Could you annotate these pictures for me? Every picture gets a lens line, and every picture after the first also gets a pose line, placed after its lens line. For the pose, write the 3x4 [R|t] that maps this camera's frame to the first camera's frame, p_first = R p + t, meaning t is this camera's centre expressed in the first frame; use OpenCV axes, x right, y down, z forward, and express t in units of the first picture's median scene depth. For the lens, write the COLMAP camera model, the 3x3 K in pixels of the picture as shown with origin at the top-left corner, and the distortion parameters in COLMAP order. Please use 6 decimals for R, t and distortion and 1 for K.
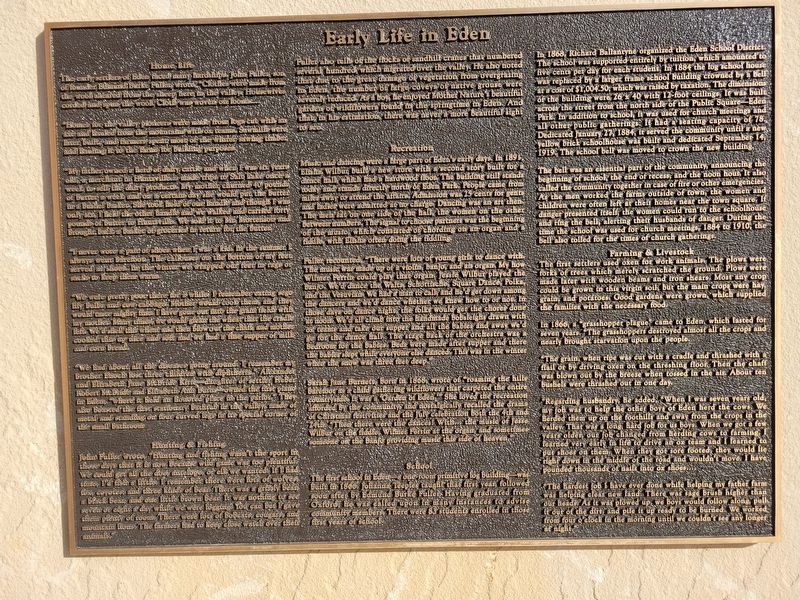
lens RADIAL K [[597.6, 0, 401.4], [0, 597.6, 298.6], [0, 0, 1]] dist [0.016769, 0.003421]
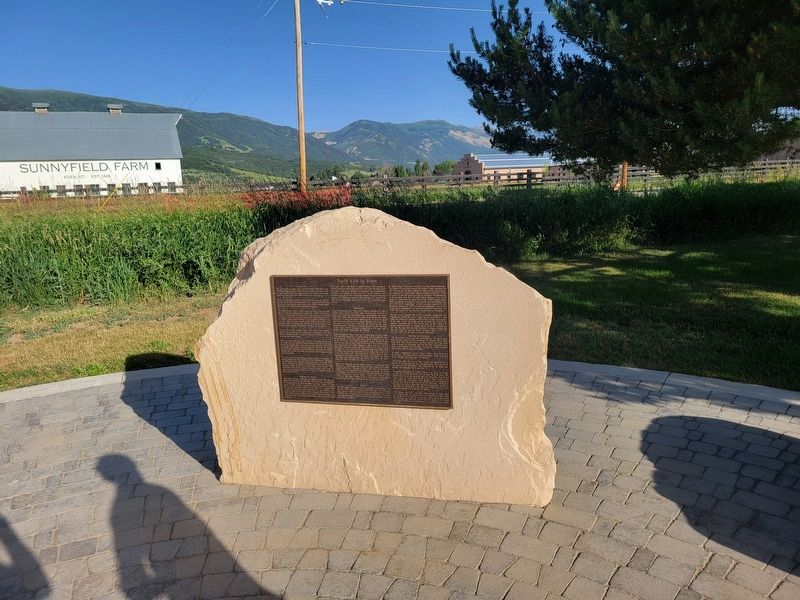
lens RADIAL K [[597.6, 0, 399.1], [0, 597.6, 300.8], [0, 0, 1]] dist [0.016769, 0.003421]
pose [[0.979127, 0.026115, -0.201563, 1.058969], [0.006218, 0.987398, 0.158132, -0.908710], [0.203153, -0.156085, 0.966626, -2.727440]]
